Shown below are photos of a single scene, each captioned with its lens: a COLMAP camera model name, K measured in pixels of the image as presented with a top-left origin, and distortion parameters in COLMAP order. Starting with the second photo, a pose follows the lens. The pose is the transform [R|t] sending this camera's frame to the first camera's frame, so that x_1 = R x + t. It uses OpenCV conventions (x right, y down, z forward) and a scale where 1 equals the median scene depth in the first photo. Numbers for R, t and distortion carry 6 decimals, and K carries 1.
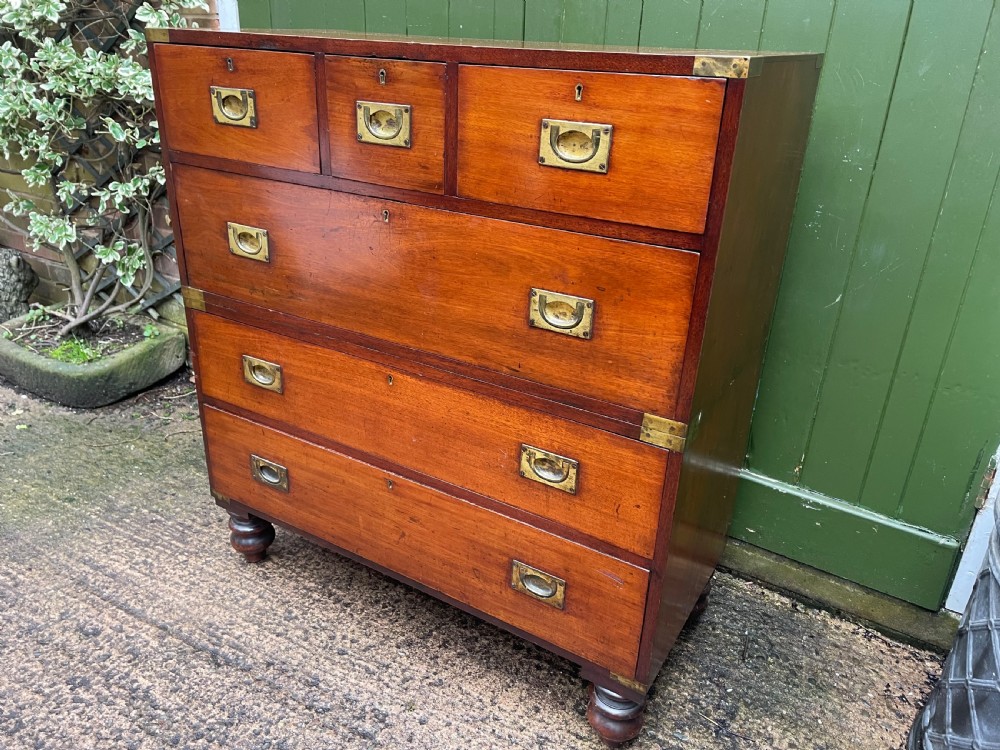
lens RADIAL K [[755.6, 0, 498.7], [0, 755.6, 375.0], [0, 0, 1]] dist [0.089385, -0.120102]
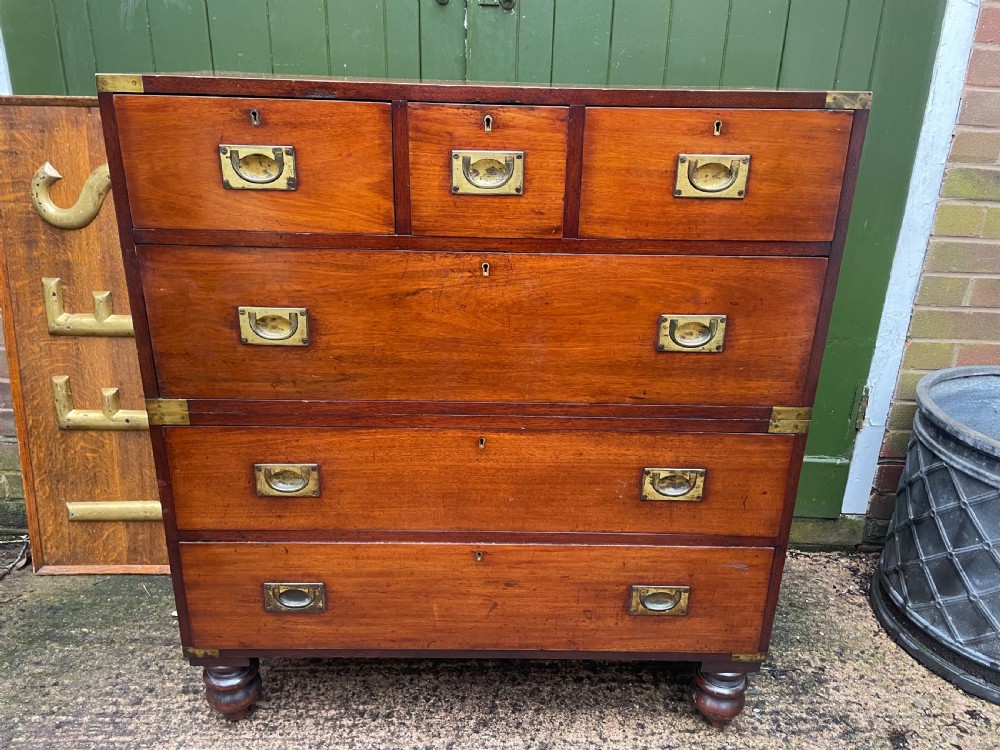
lens RADIAL K [[754.4, 0, 506.8], [0, 754.4, 369.9], [0, 0, 1]] dist [0.086829, -0.113687]
pose [[0.848832, -0.205344, 0.487154, -0.527051], [0.223848, 0.974404, 0.020689, -0.089003], [-0.478933, 0.091487, 0.873071, 0.164384]]
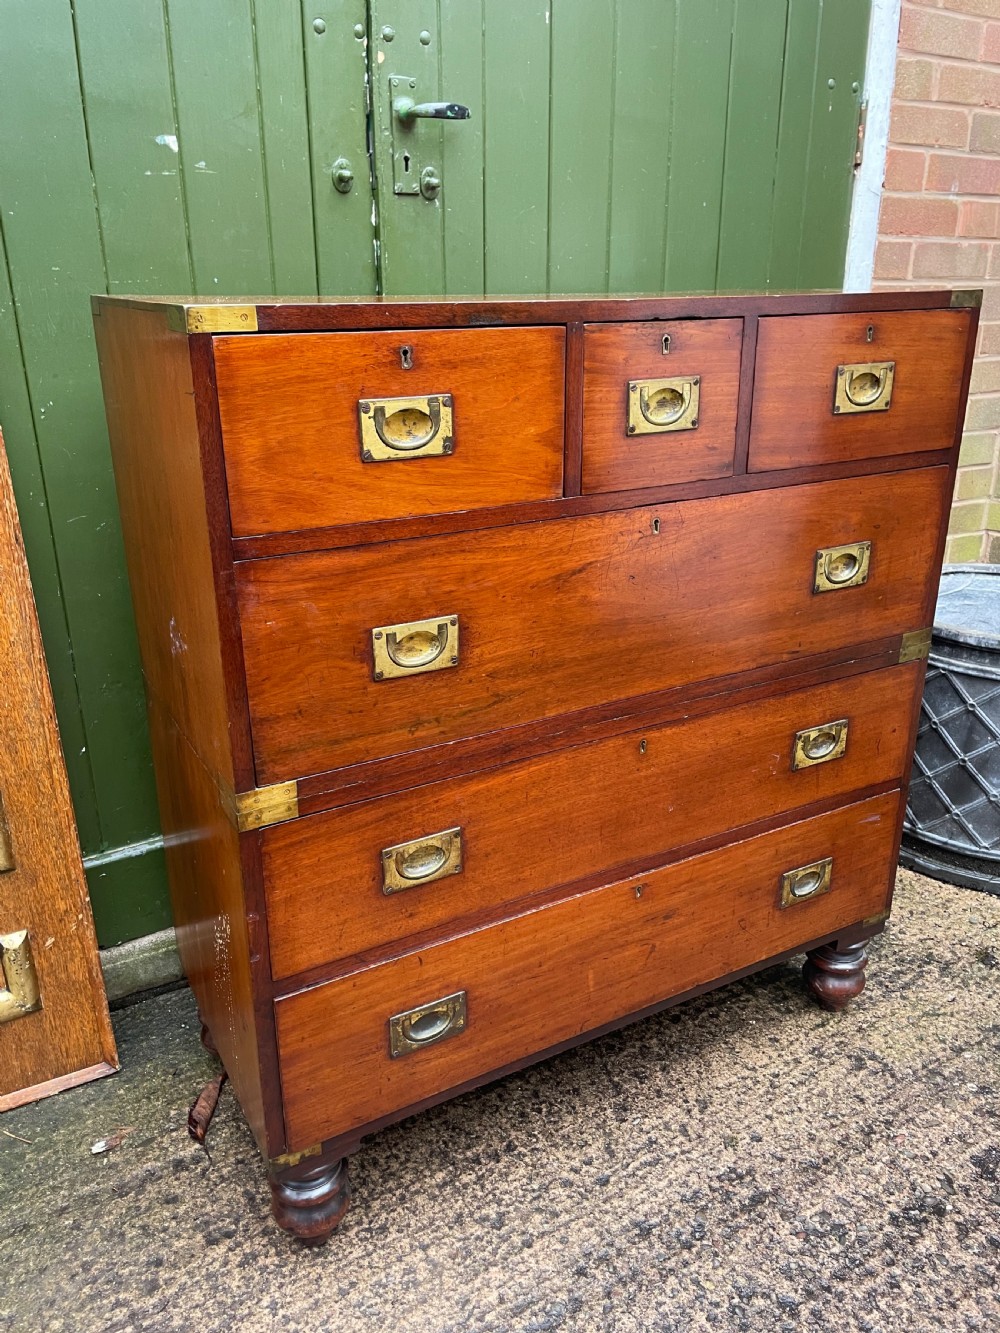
lens RADIAL K [[1003.9, 0, 498.1], [0, 1003.9, 662.0], [0, 0, 1]] dist [0.087998, -0.115036]
pose [[0.498056, -0.340562, 0.797470, -0.925051], [0.381320, 0.911976, 0.151311, -0.258795], [-0.778804, 0.228730, 0.584078, 0.500747]]
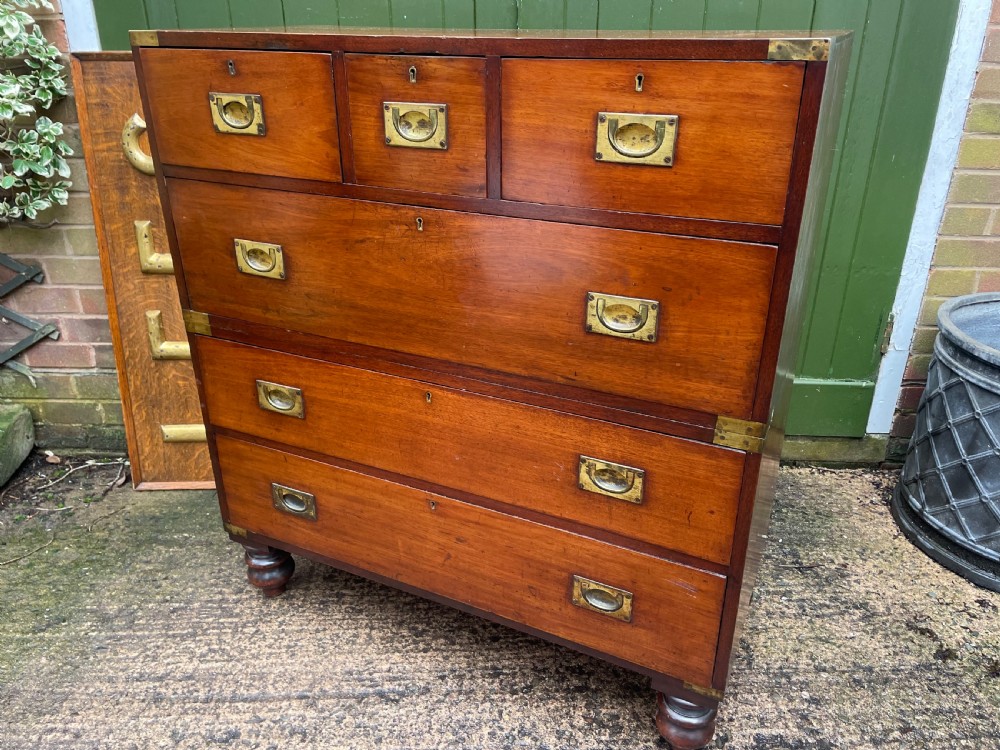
lens RADIAL K [[753.7, 0, 516.3], [0, 753.7, 370.5], [0, 0, 1]] dist [0.086241, -0.112201]
pose [[0.993994, -0.073987, 0.080628, -0.103671], [0.073199, 0.997237, 0.012701, -0.028978], [-0.081345, -0.006723, 0.996663, 0.055978]]
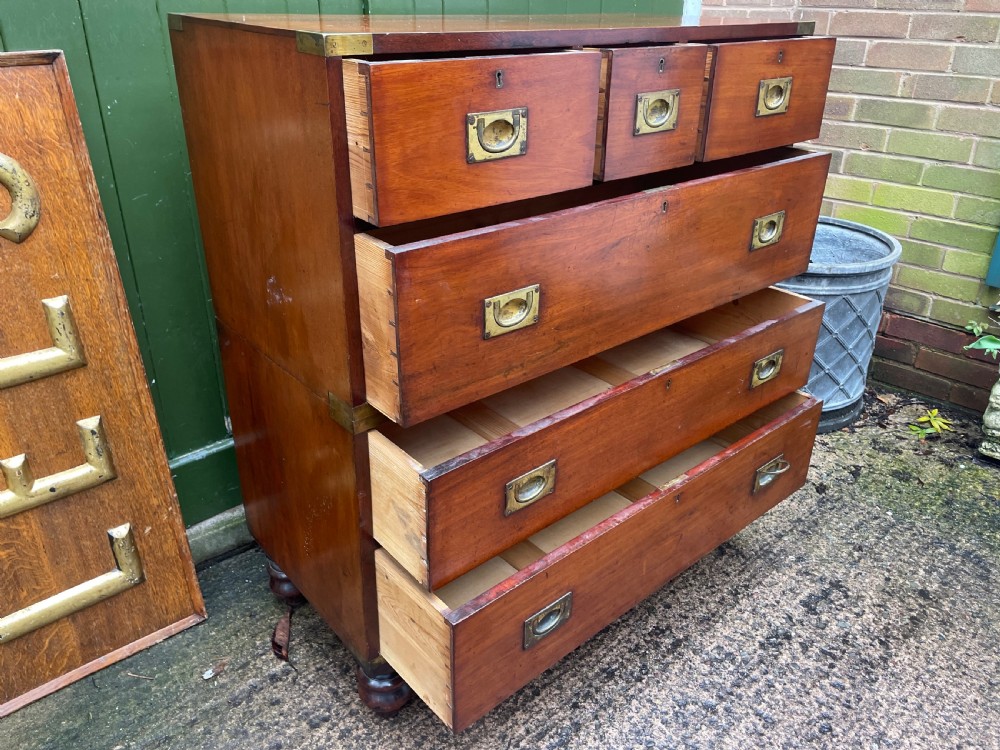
lens RADIAL K [[753.8, 0, 505.5], [0, 753.8, 369.0], [0, 0, 1]] dist [0.088540, -0.117217]
pose [[0.318058, -0.449649, 0.834659, -1.025538], [0.385130, 0.865742, 0.319636, -0.346671], [-0.866322, 0.219789, 0.448529, 0.628836]]
